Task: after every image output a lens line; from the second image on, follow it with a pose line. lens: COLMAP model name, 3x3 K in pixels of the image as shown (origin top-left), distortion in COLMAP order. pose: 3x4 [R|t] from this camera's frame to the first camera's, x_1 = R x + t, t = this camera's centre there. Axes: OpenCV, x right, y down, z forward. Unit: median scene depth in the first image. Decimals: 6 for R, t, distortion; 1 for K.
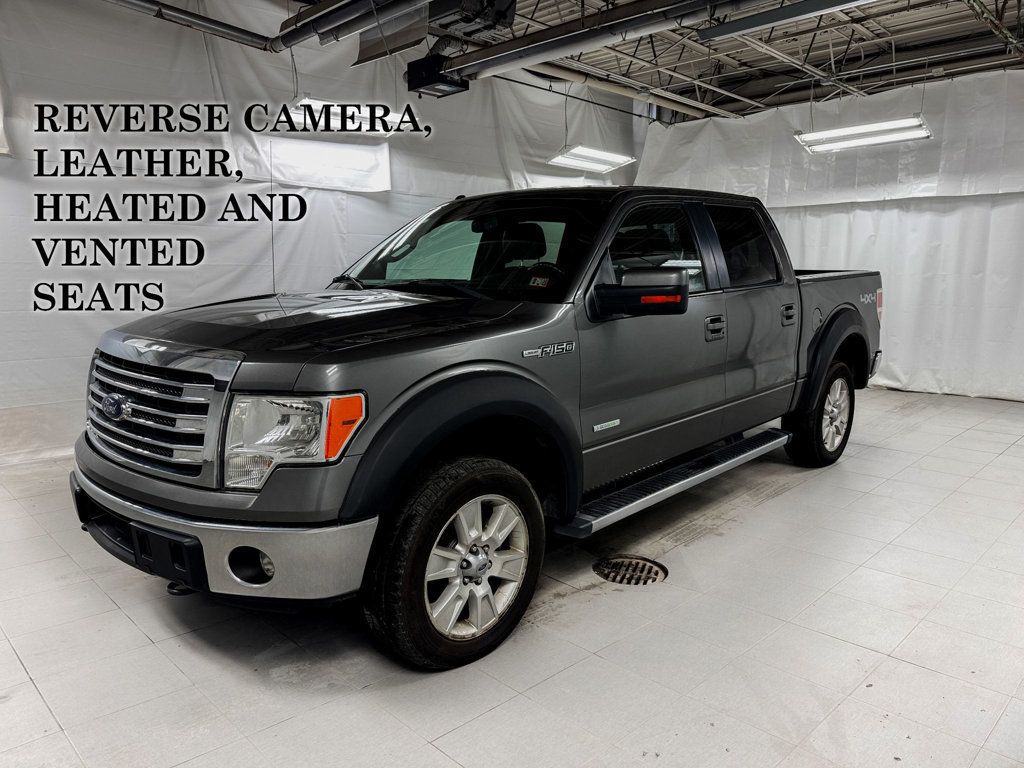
lens RADIAL K [[699.6, 0, 512.0], [0, 699.6, 384.0], [0, 0, 1]] dist [-0.005457, -0.004957]
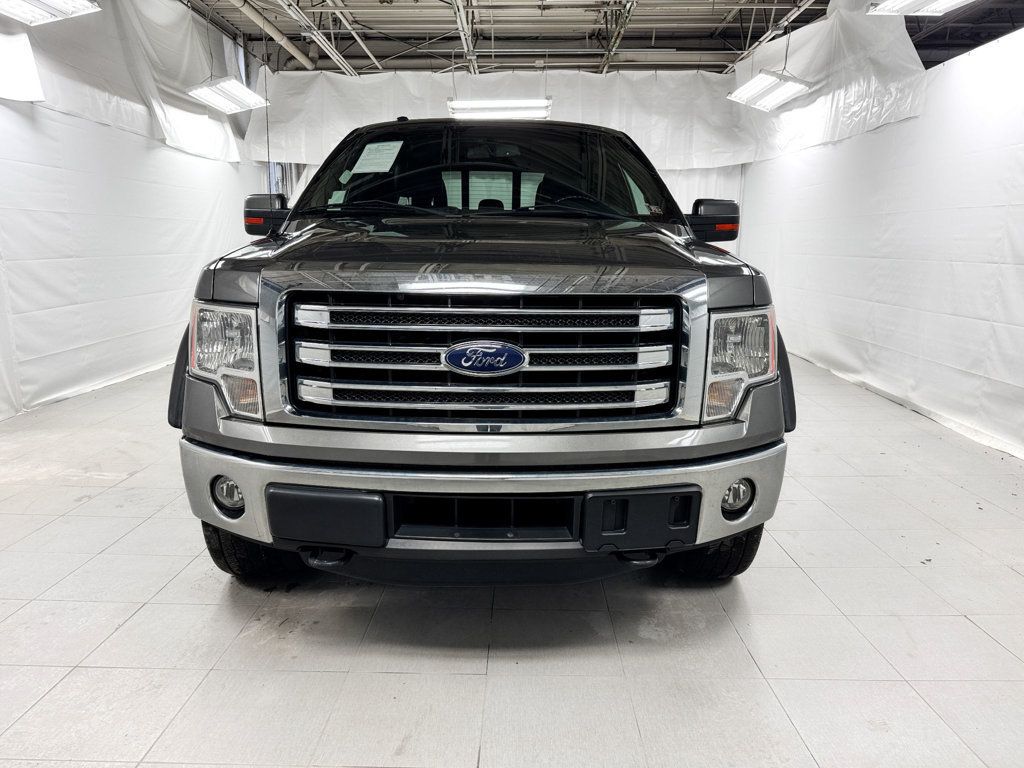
lens RADIAL K [[696.9, 0, 512.0], [0, 696.9, 384.0], [0, 0, 1]] dist [0.000044, 0.000026]
pose [[0.730662, -0.131927, 0.669872, -0.326240], [0.103547, 0.991216, 0.082270, 0.001366], [-0.674841, 0.009252, 0.737905, 0.146079]]
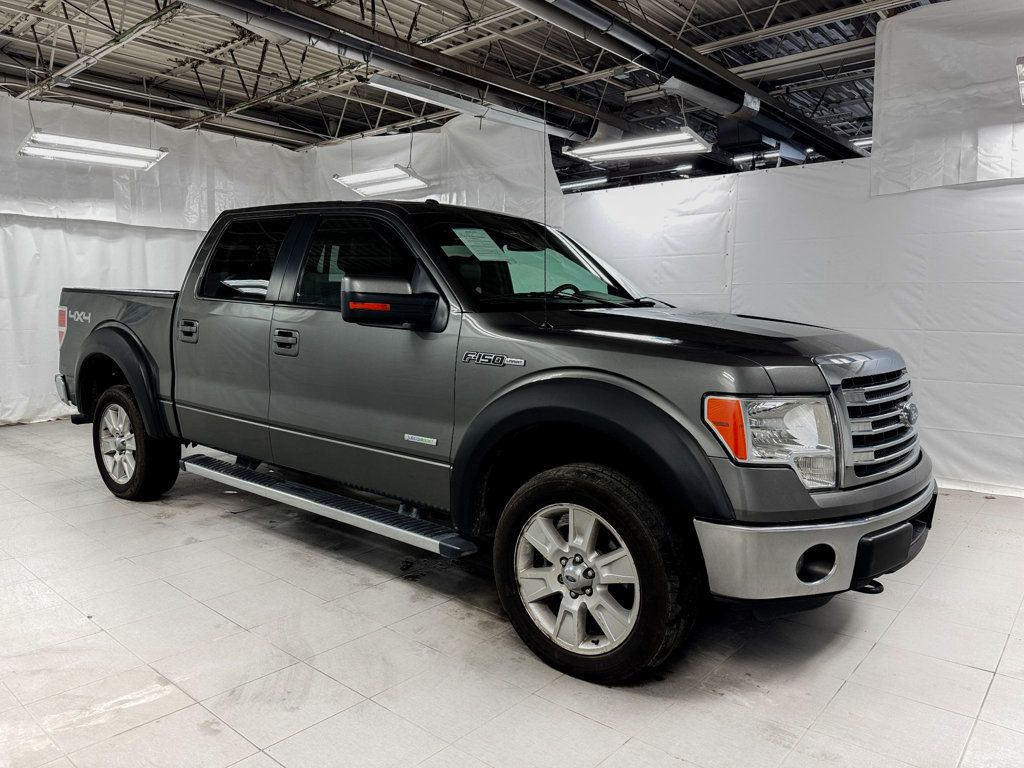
lens RADIAL K [[699.6, 0, 512.0], [0, 699.6, 384.0], [0, 0, 1]] dist [-0.005457, -0.004957]
pose [[-0.038476, -0.108706, 0.993329, -0.516134], [0.143041, 0.983228, 0.113142, -0.073924], [-0.988969, 0.146440, -0.022282, 0.522378]]
